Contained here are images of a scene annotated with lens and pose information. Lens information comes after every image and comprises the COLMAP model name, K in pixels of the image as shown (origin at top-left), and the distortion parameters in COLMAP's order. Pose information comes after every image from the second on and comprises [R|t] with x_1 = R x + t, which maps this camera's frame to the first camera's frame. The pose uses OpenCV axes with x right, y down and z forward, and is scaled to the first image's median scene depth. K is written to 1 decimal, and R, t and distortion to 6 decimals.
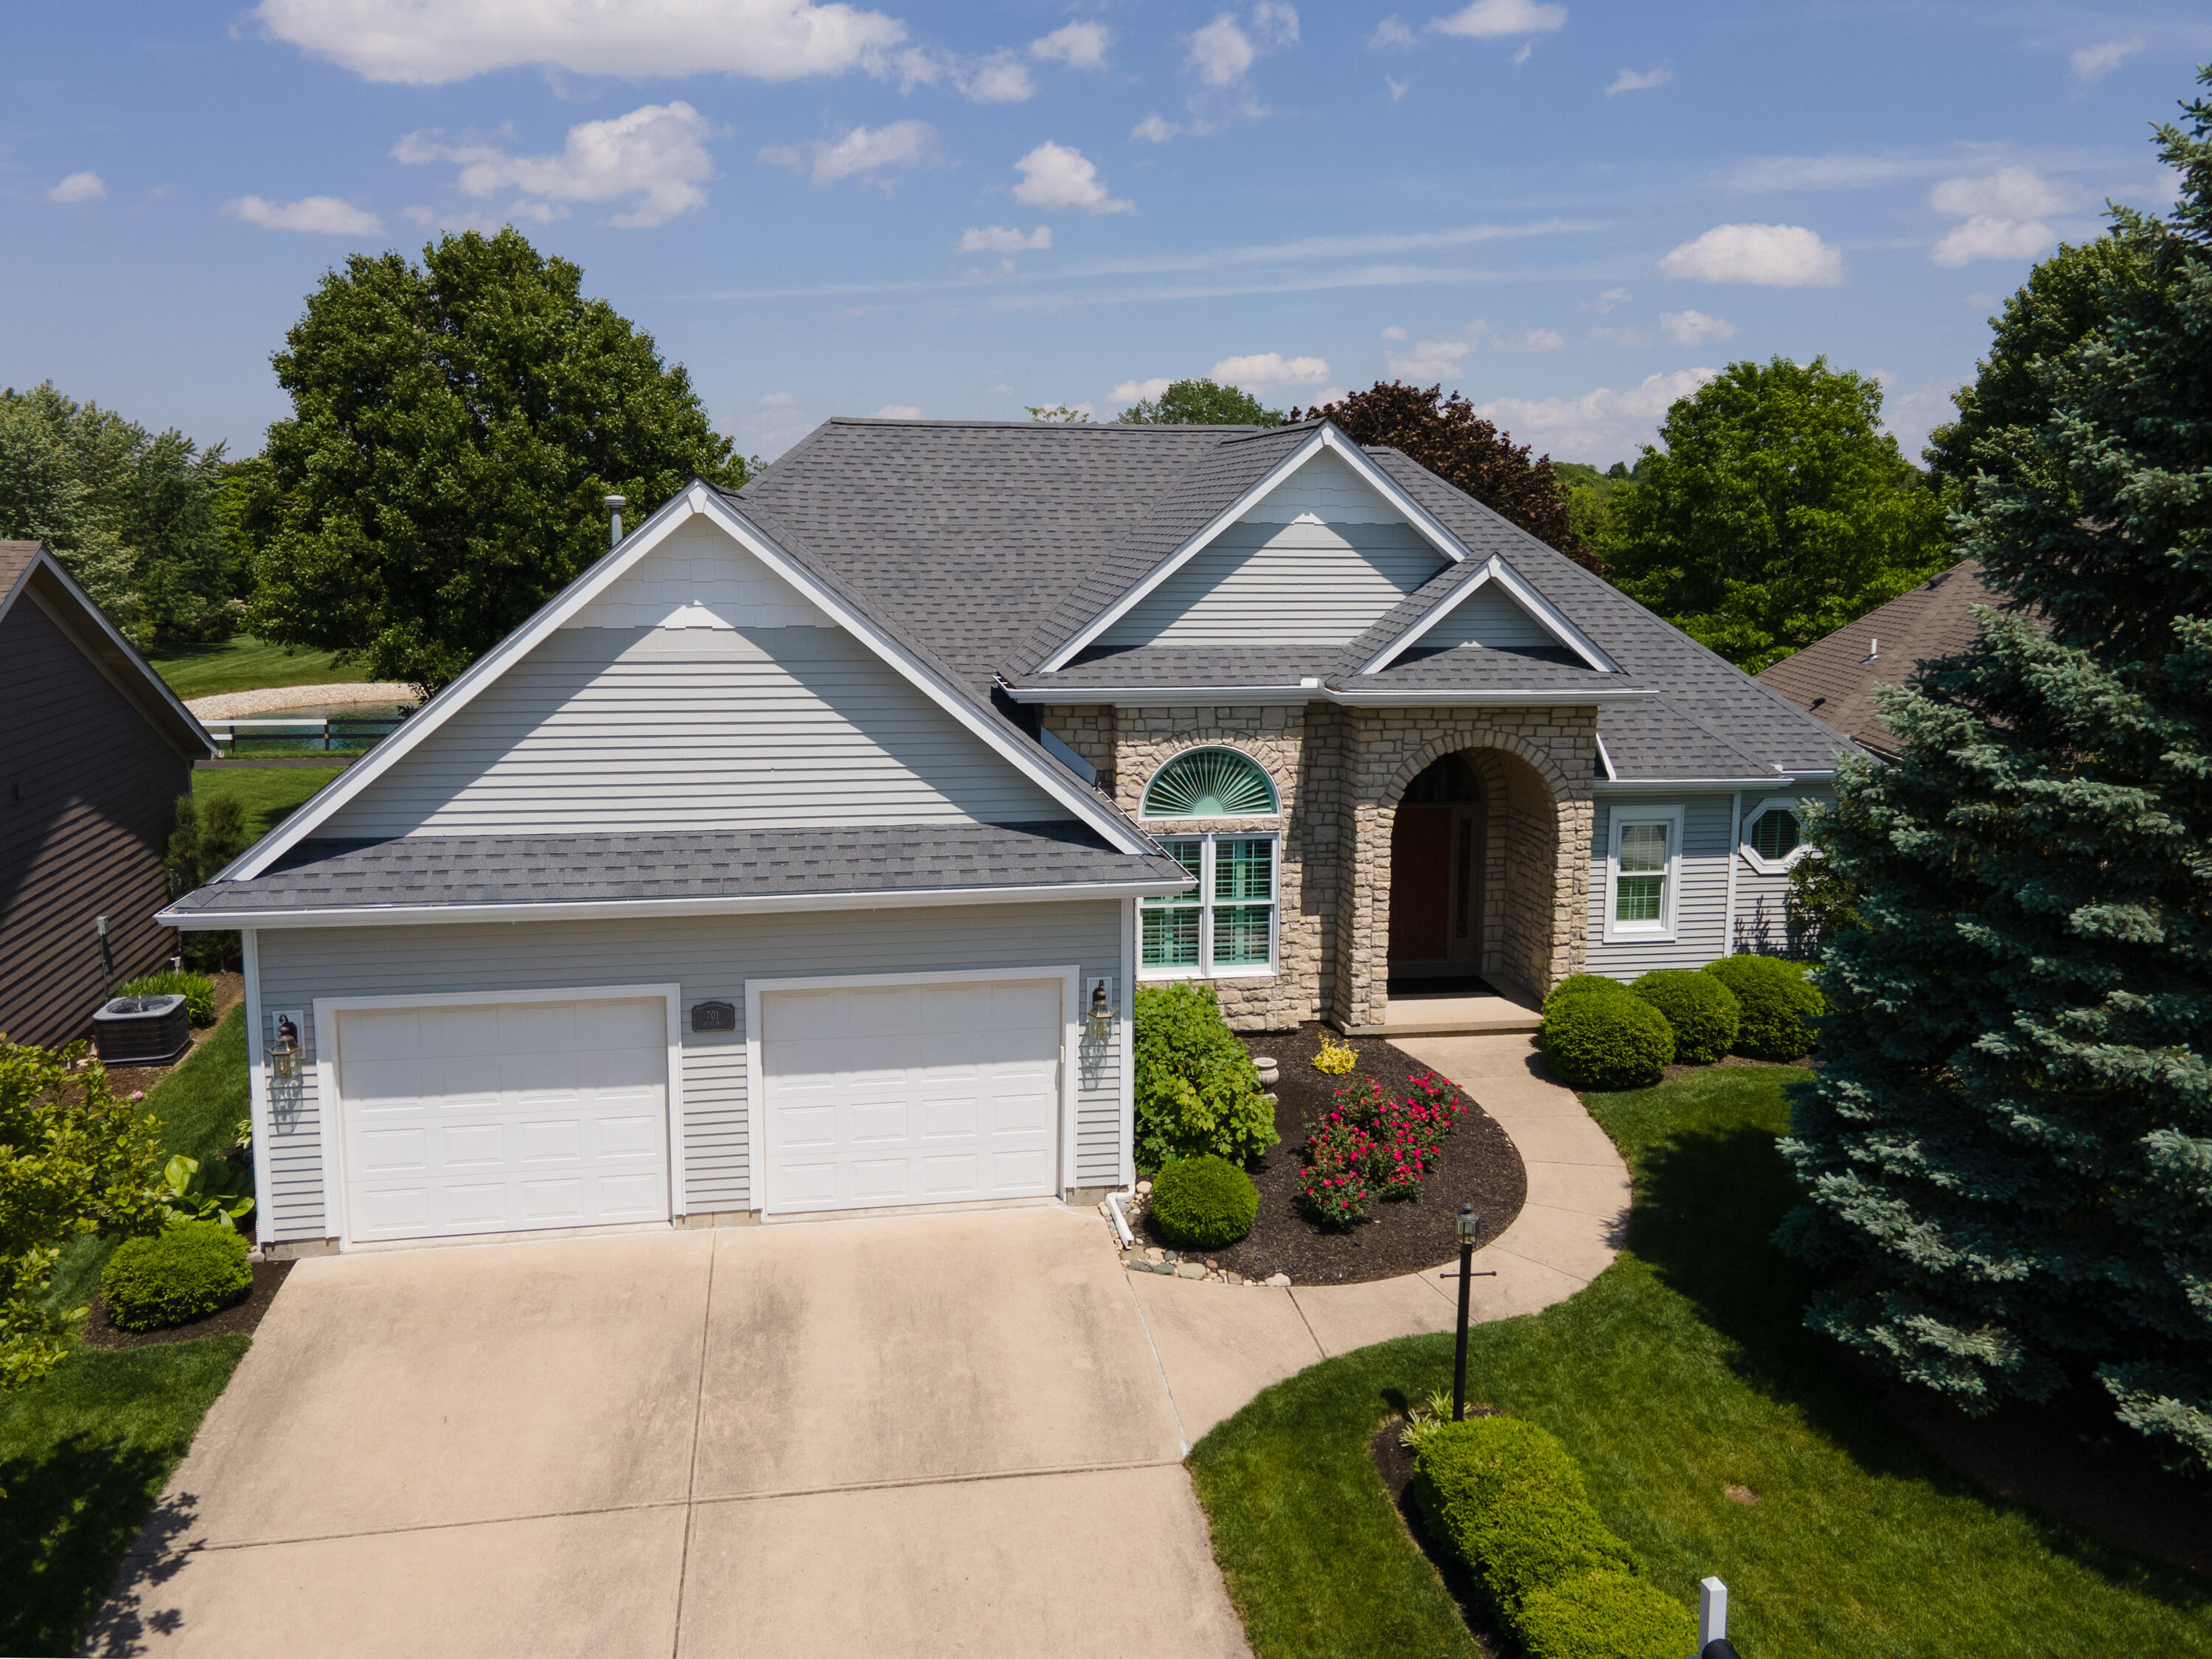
lens RADIAL K [[1671.2, 0, 1106.0], [0, 1671.2, 829.5], [0, 0, 1]] dist [0.053648, 0.003786]
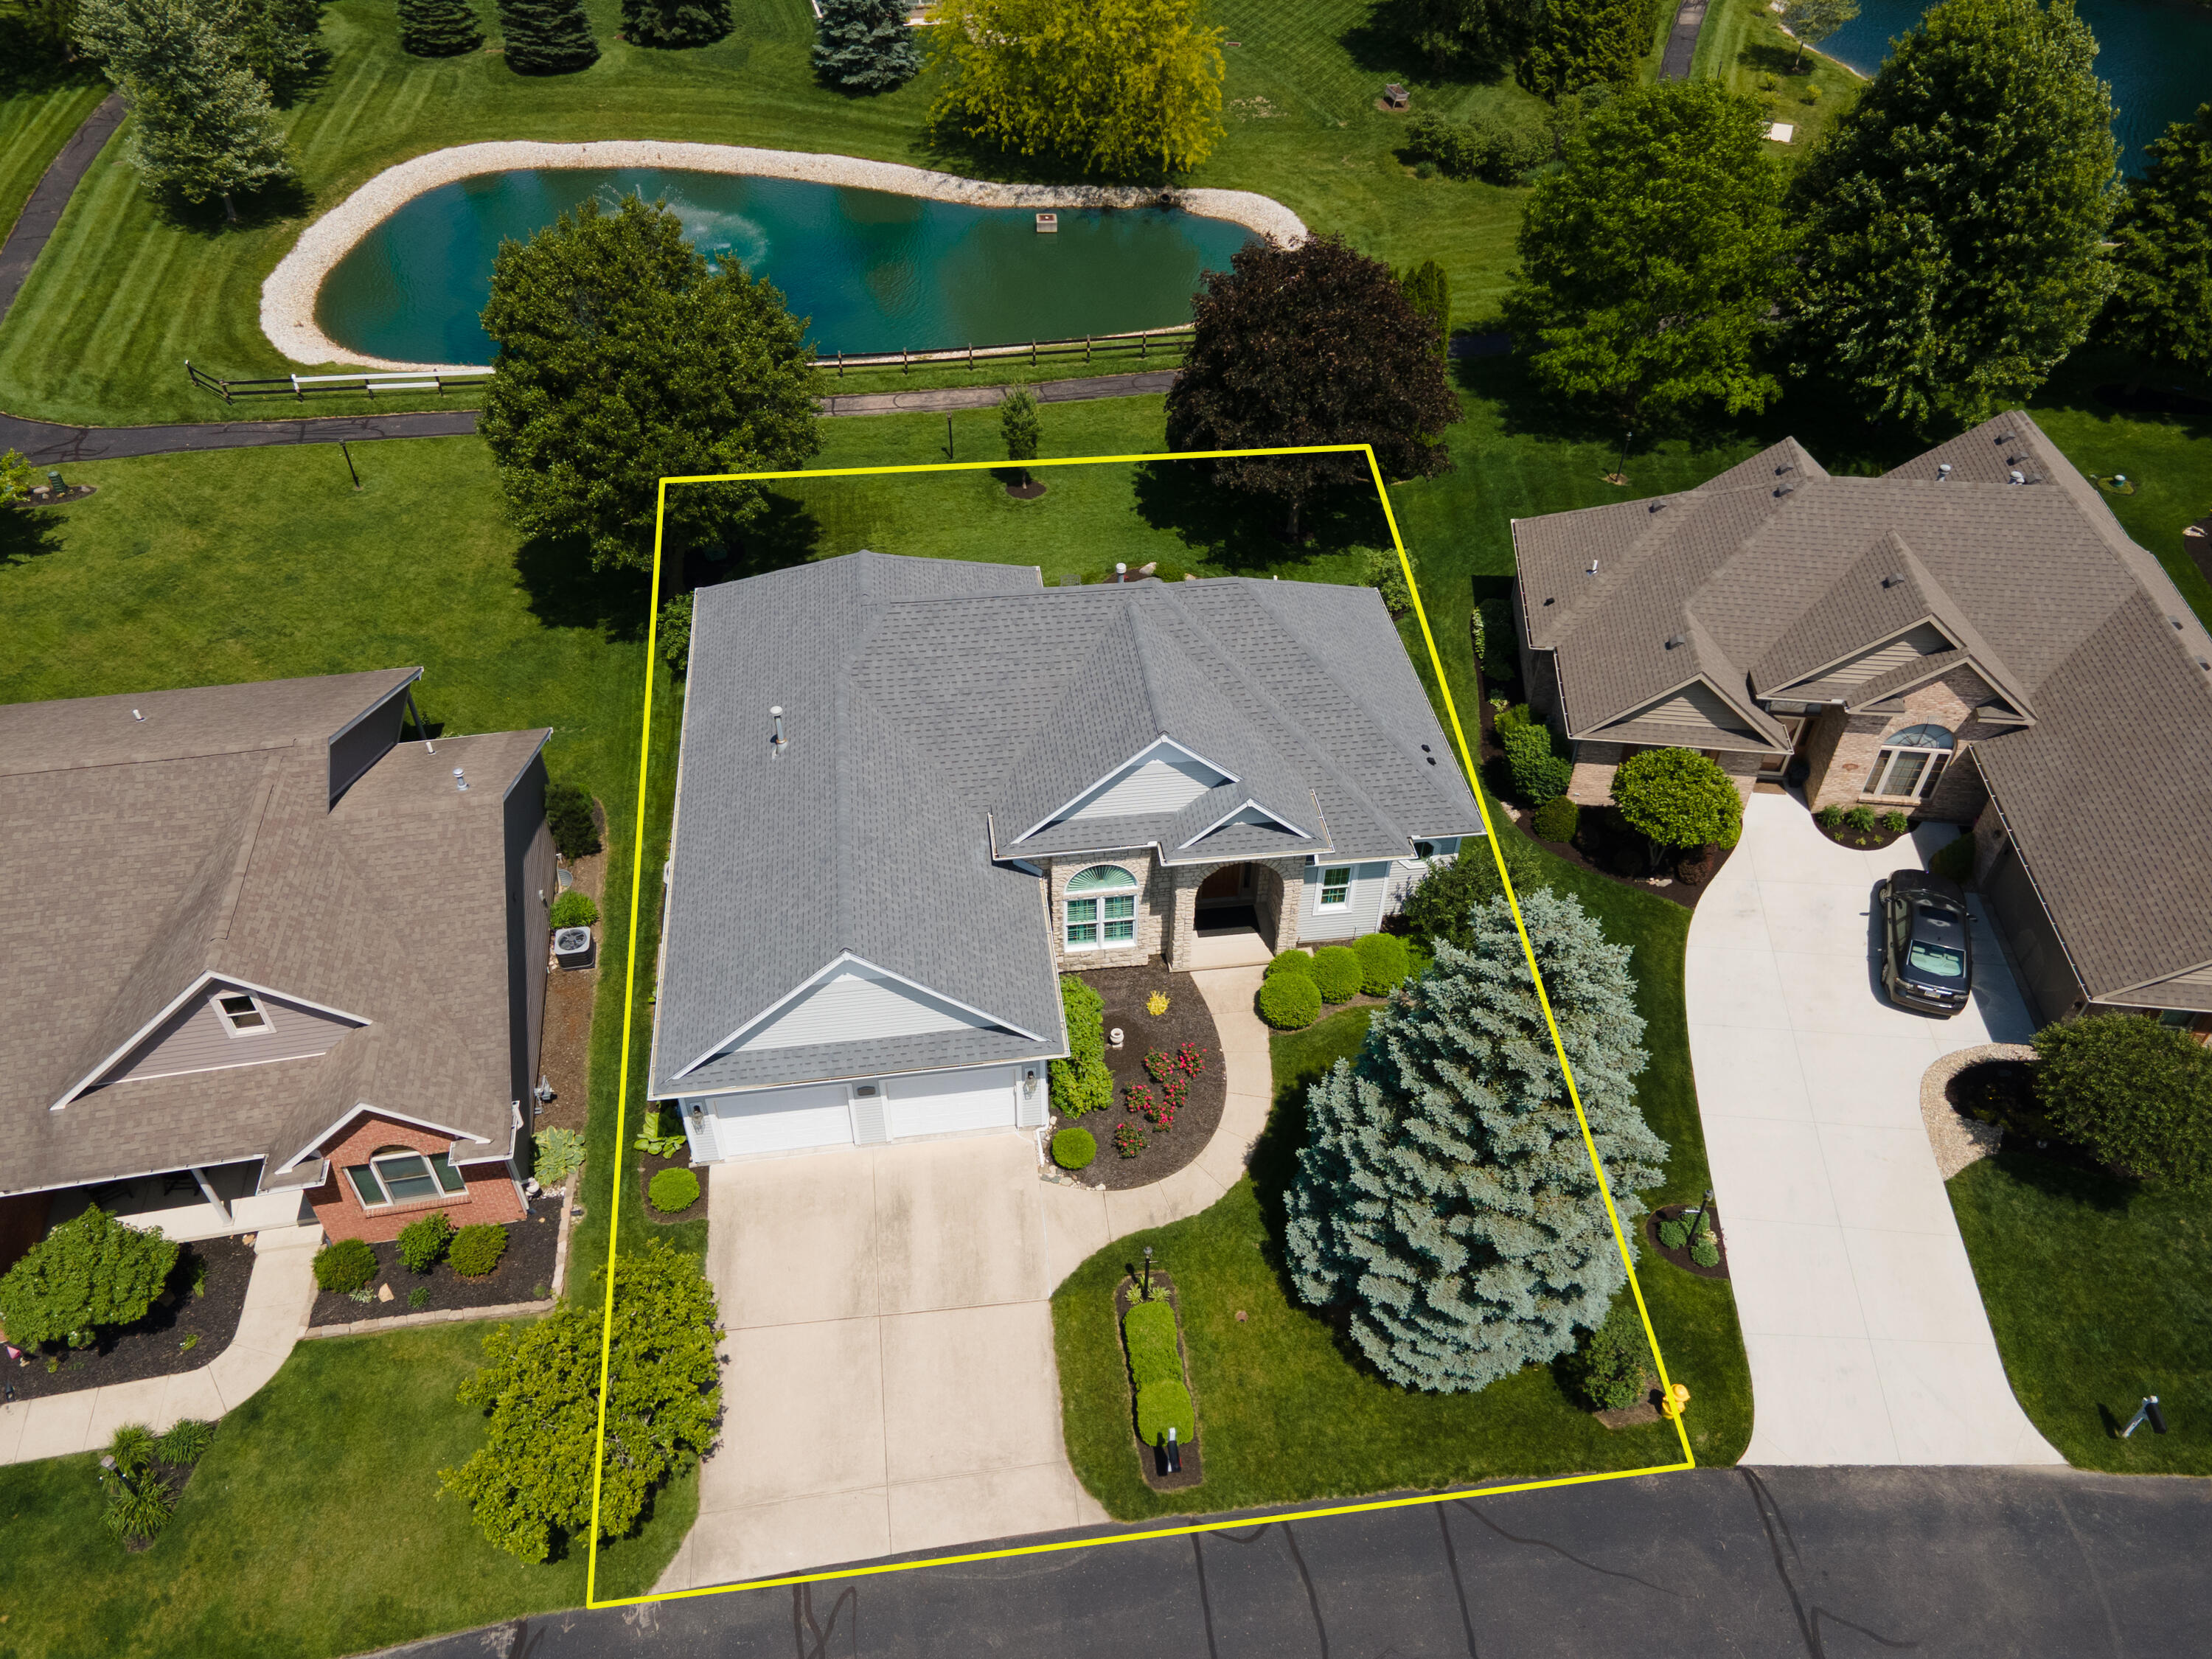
lens RADIAL K [[1569.7, 0, 1106.0], [0, 1569.7, 829.5], [0, 0, 1]] dist [0.058294, 0.001514]
pose [[0.999102, 0.032198, -0.027558, 0.152790], [-0.011717, 0.834750, 0.550504, -1.413462], [0.040729, -0.549687, 0.834377, -0.634274]]
